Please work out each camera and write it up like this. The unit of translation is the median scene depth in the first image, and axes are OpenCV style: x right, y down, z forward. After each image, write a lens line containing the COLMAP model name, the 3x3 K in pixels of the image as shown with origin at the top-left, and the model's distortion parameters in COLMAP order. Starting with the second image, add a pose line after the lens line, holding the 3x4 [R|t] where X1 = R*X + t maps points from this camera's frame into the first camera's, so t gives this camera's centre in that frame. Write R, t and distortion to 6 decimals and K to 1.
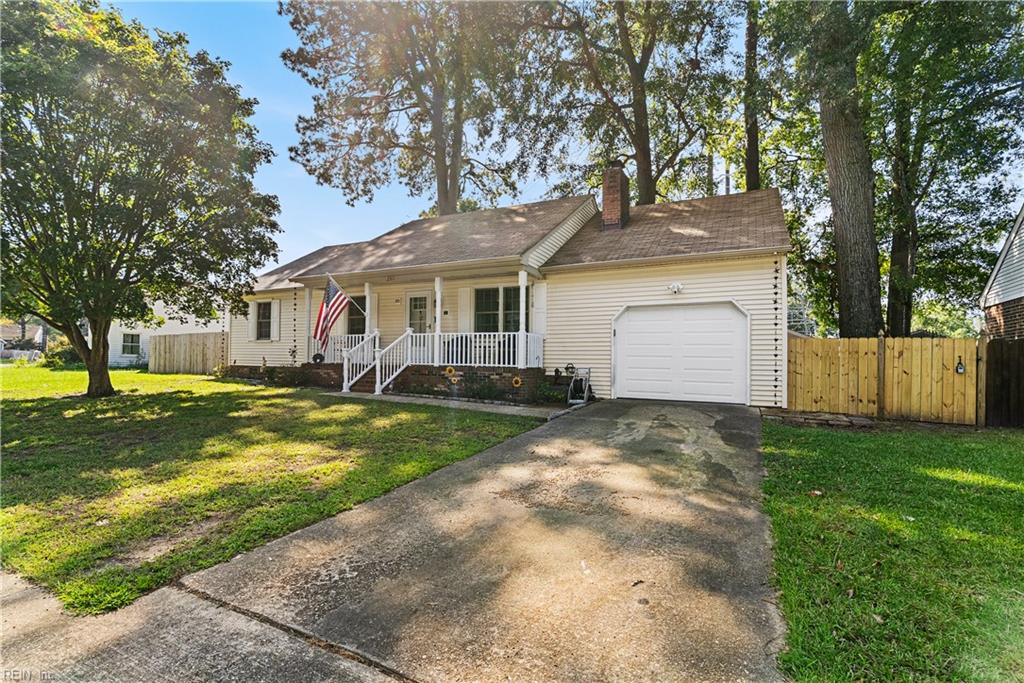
lens RADIAL K [[501.9, 0, 512.6], [0, 501.9, 353.7], [0, 0, 1]] dist [-0.001629, -0.000079]
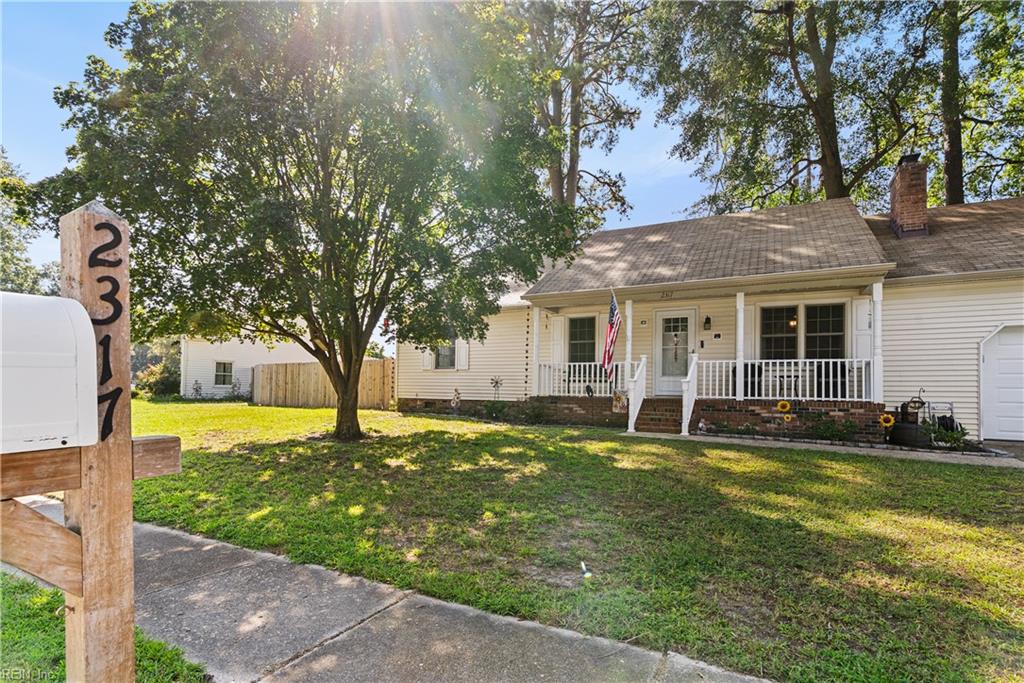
lens RADIAL K [[517.9, 0, 513.4], [0, 517.9, 386.2], [0, 0, 1]] dist [0.000241, 0.000154]
pose [[0.999999, 0.000050, 0.001089, -0.493145], [-0.000055, 0.999990, 0.004571, -0.001816], [-0.001088, -0.004571, 0.999989, 0.141455]]
